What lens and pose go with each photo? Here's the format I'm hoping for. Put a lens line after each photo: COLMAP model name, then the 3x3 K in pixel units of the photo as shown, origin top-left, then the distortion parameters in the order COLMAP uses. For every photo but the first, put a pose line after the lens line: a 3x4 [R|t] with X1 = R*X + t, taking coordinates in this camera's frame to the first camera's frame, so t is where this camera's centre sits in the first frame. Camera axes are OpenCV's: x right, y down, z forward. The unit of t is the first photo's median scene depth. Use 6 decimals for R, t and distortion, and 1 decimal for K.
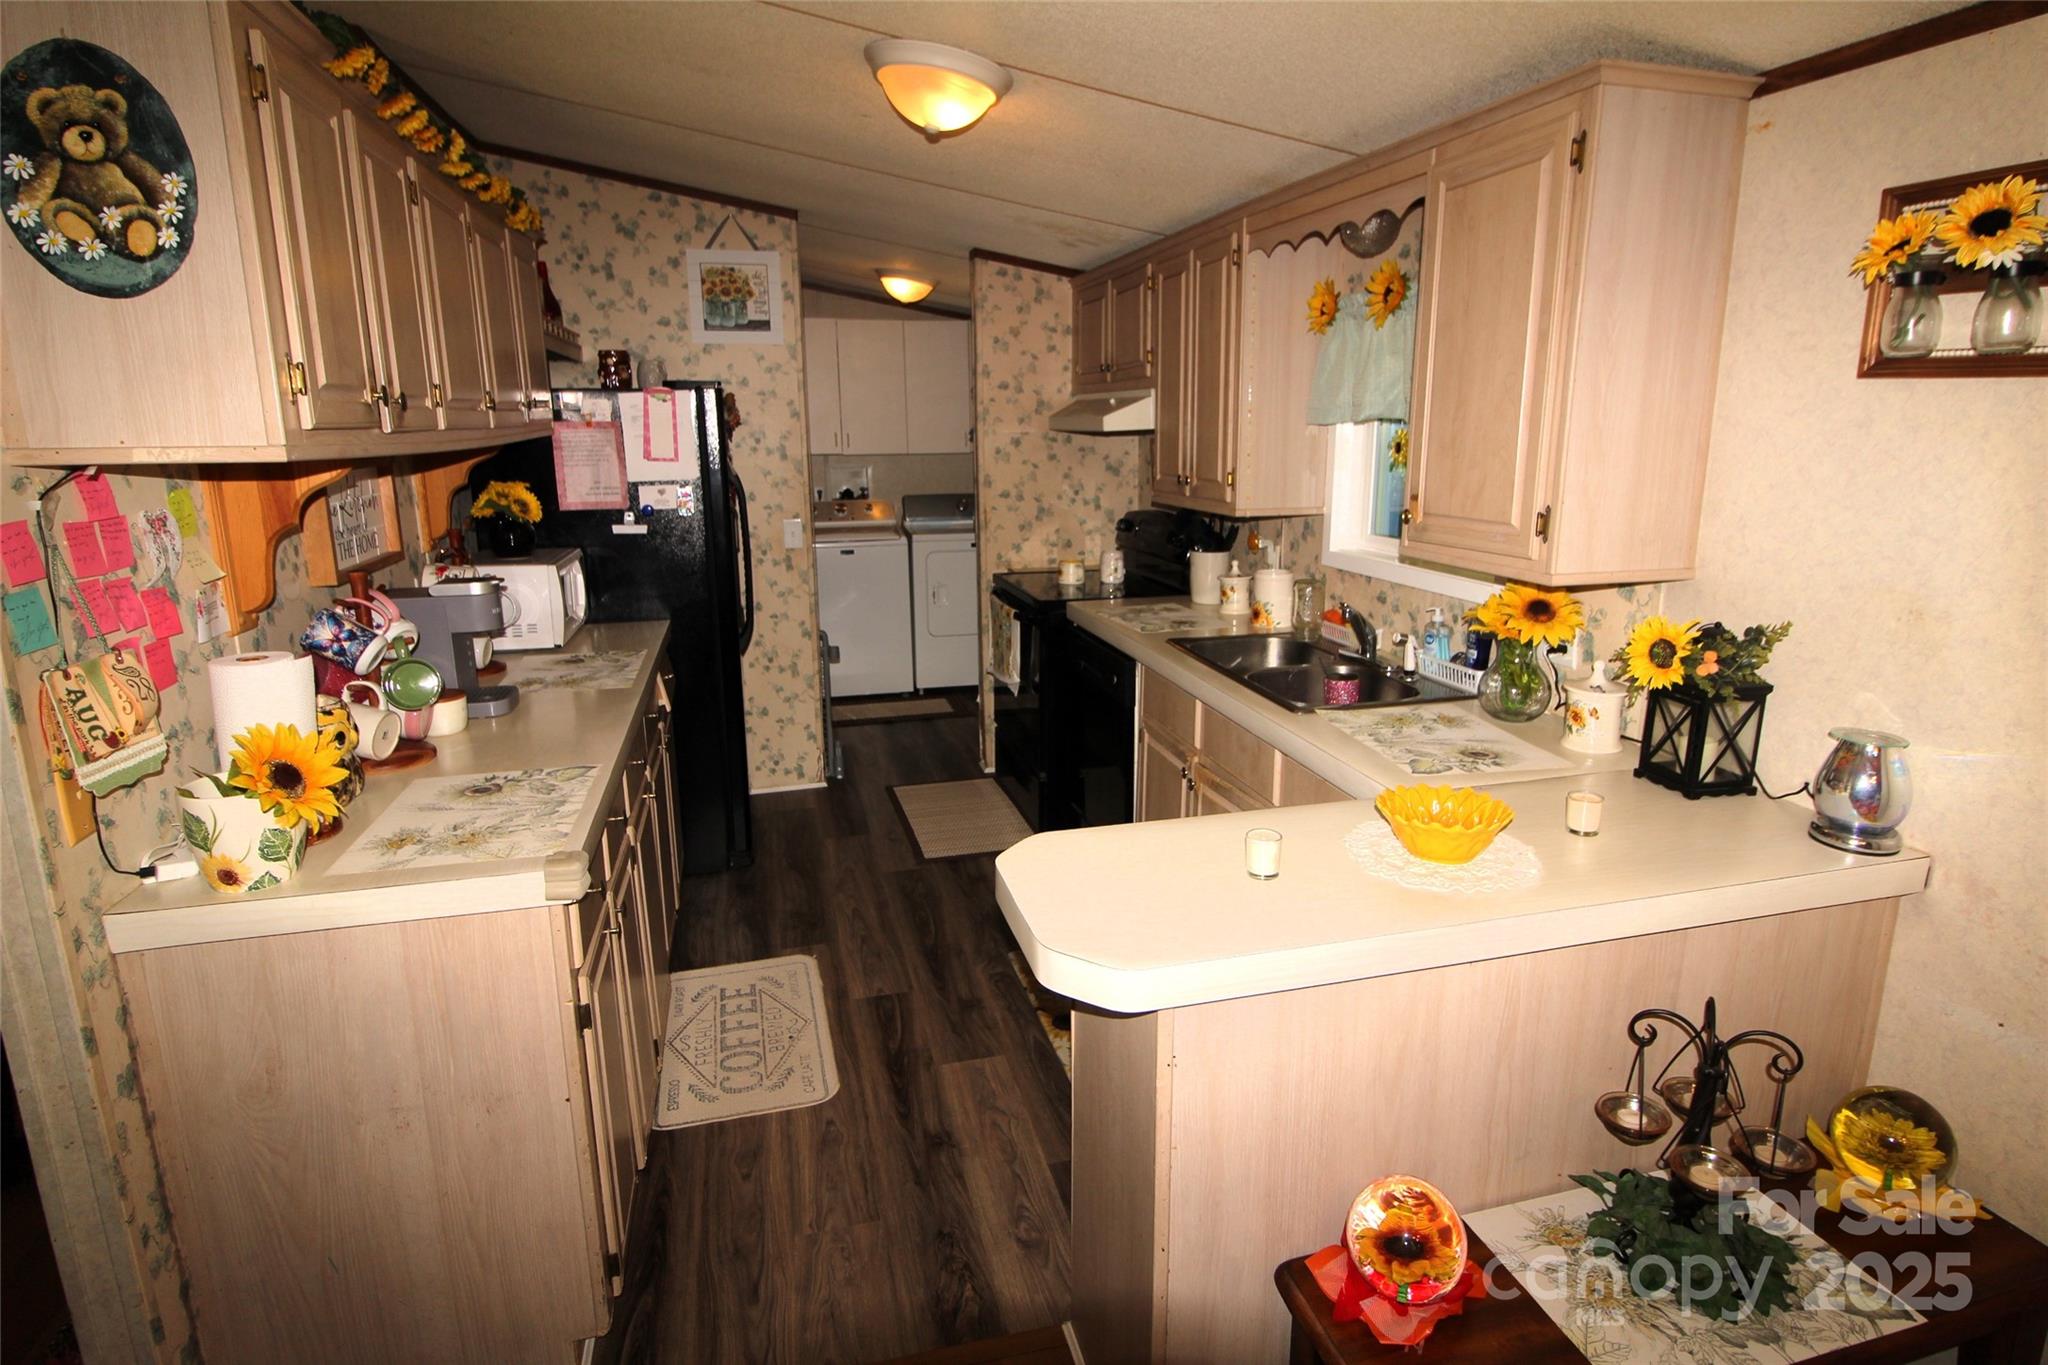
lens RADIAL K [[1091.9, 0, 1041.2], [0, 1091.9, 655.2], [0, 0, 1]] dist [0.003205, -0.009924]
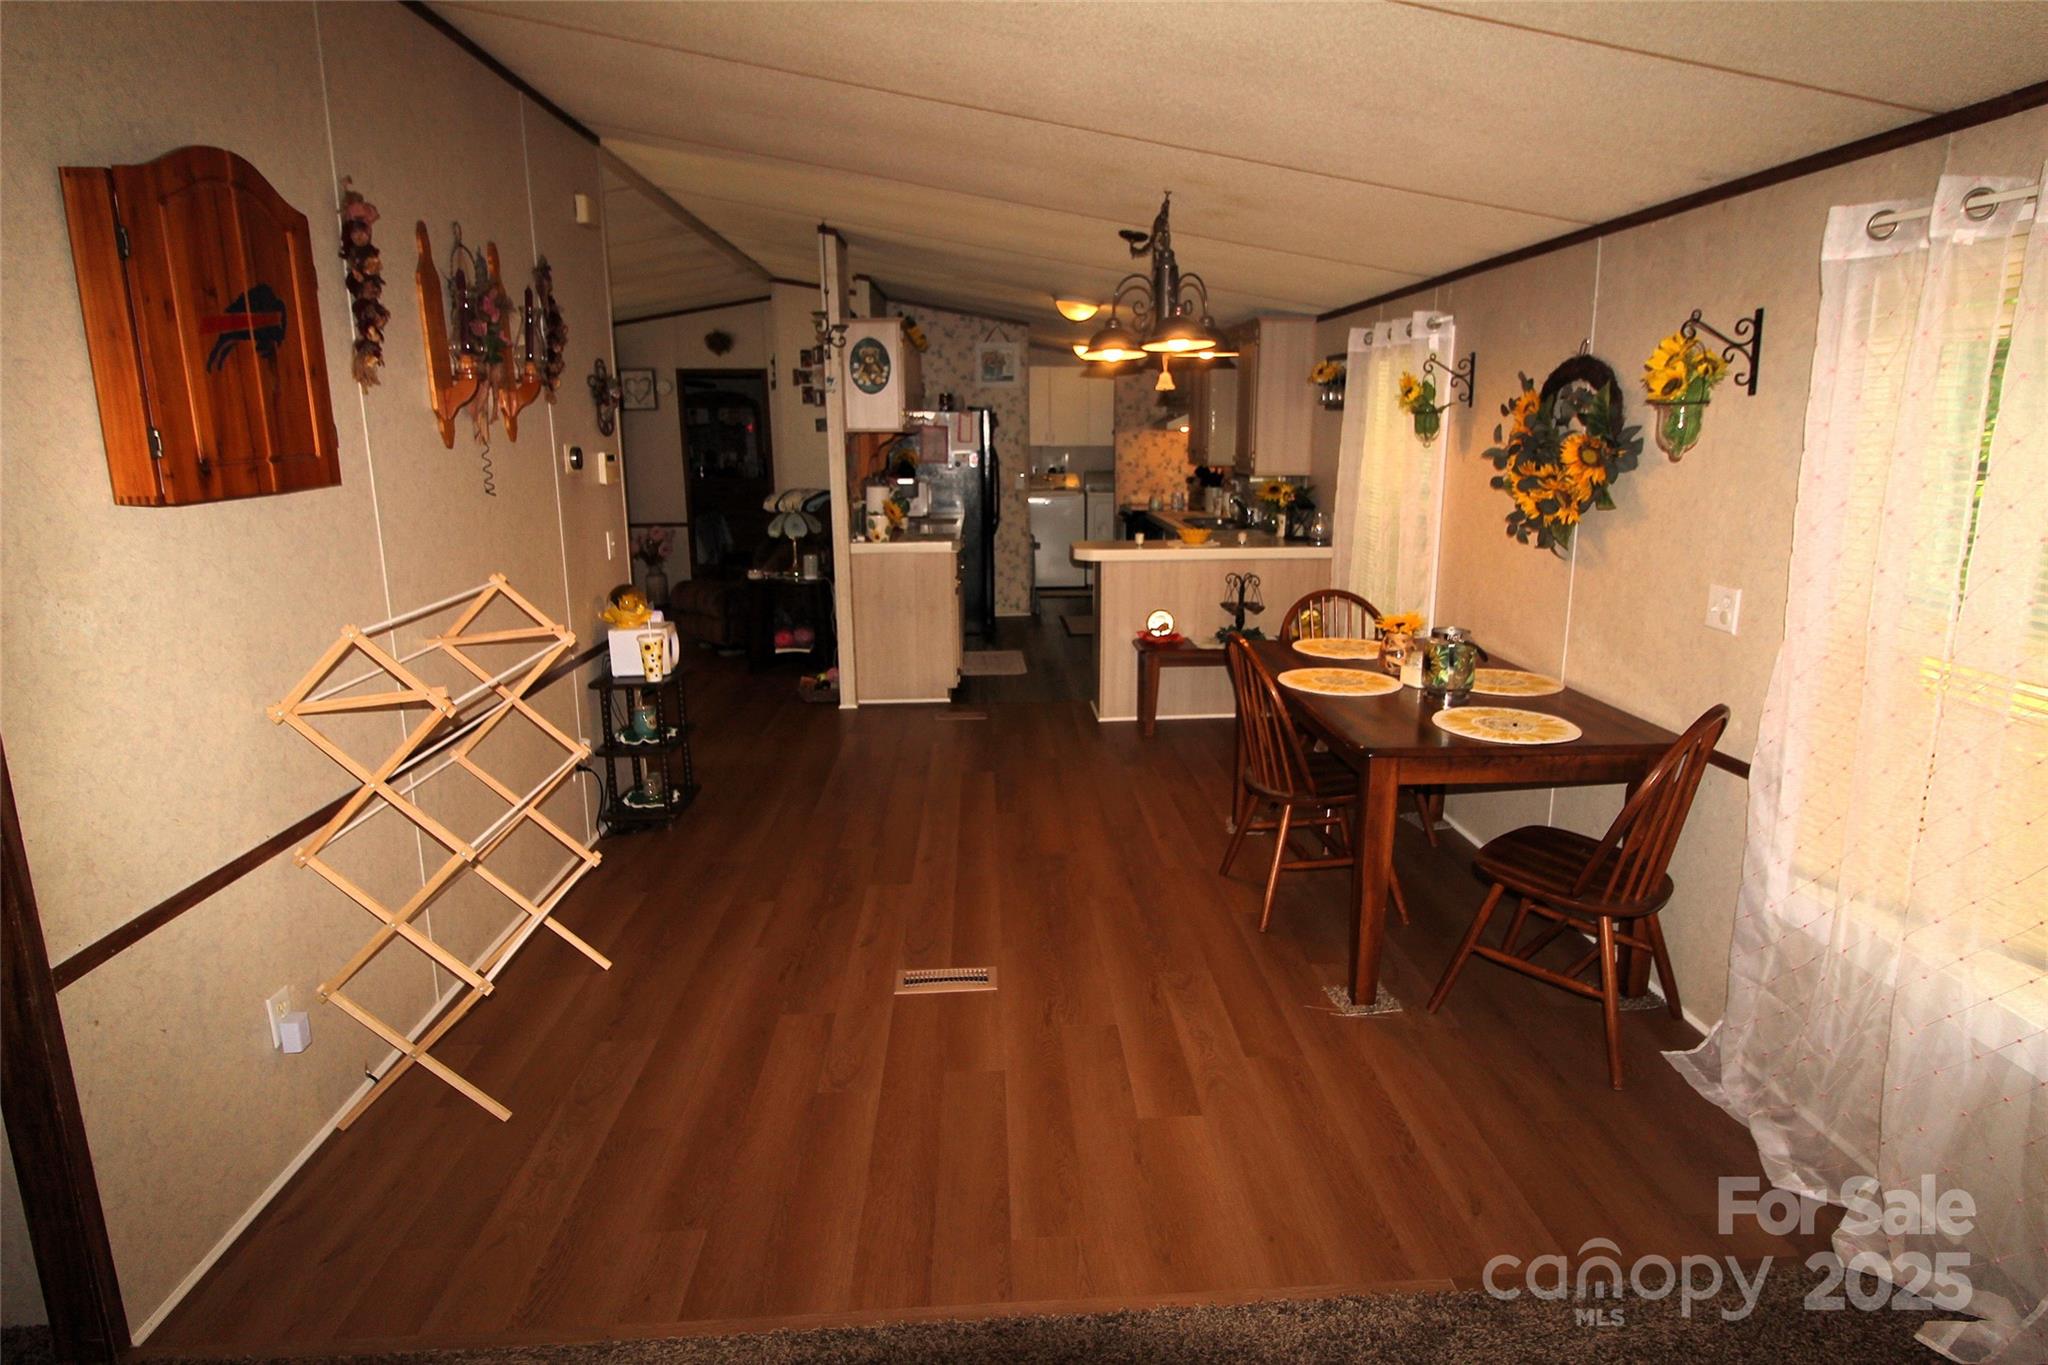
lens RADIAL K [[1091.9, 0, 1041.2], [0, 1091.9, 655.2], [0, 0, 1]] dist [0.003205, -0.009924]
pose [[0.979228, 0.043078, -0.198133, 0.406886], [-0.044808, 0.998987, -0.004255, 0.392235], [0.197749, 0.013044, 0.980166, -1.741359]]
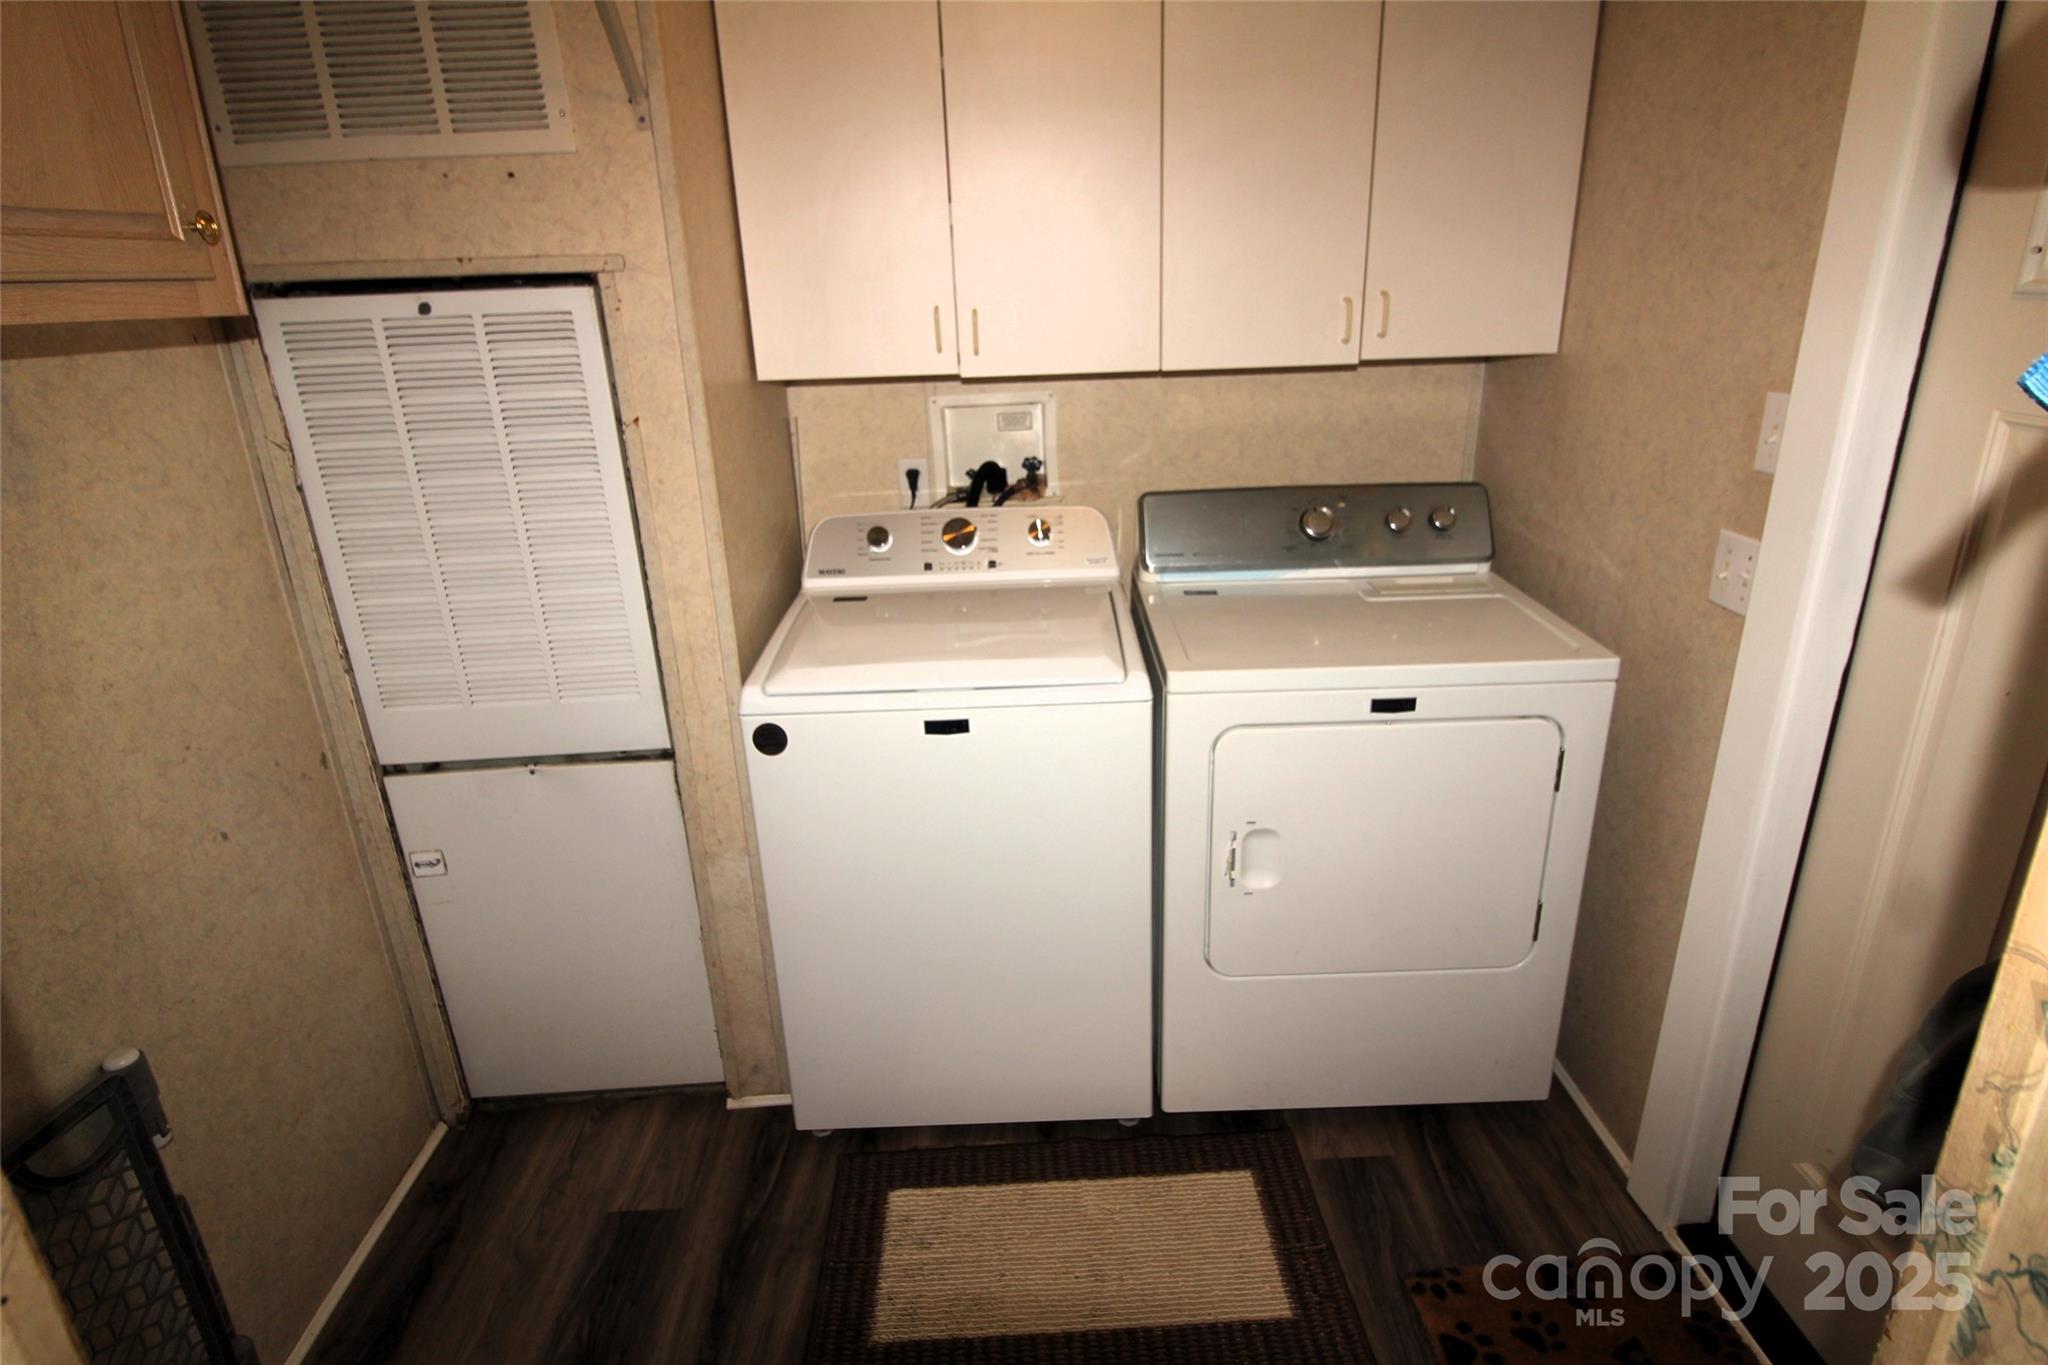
lens RADIAL K [[1091.9, 0, 1041.2], [0, 1091.9, 655.2], [0, 0, 1]] dist [0.003205, -0.009924]
pose [[0.975600, 0.053307, -0.212987, -0.217176], [-0.024470, 0.990434, 0.135801, -0.375203], [0.218189, -0.127276, 0.967571, 1.746813]]
